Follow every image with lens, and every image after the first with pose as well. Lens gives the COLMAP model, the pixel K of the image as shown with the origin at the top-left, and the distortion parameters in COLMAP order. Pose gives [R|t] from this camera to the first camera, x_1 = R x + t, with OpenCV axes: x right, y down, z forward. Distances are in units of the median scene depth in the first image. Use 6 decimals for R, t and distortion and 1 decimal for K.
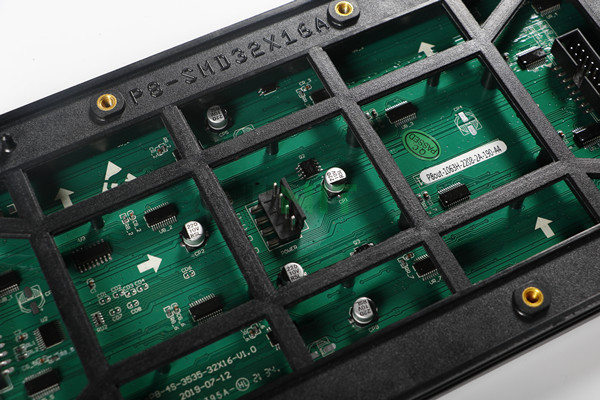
lens RADIAL K [[965.5, 0, 300.0], [0, 965.5, 200.0], [0, 0, 1]] dist [-0.028238, -0.125394]
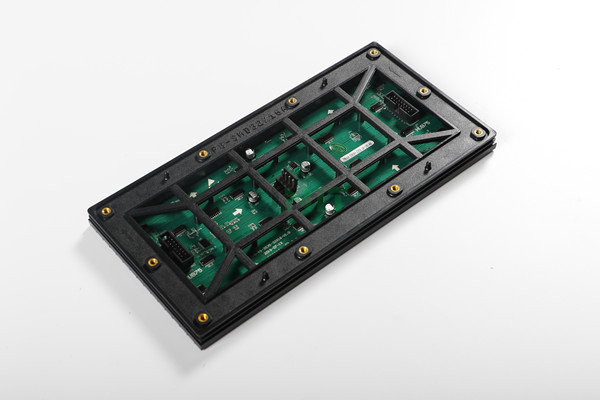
lens RADIAL K [[965.5, 0, 300.0], [0, 965.5, 200.0], [0, 0, 1]] dist [-0.028238, -0.125394]
pose [[0.975068, -0.189731, 0.115084, -0.264981], [0.208816, 0.960000, -0.186538, 0.496946], [-0.075088, 0.205918, 0.975684, -1.286676]]
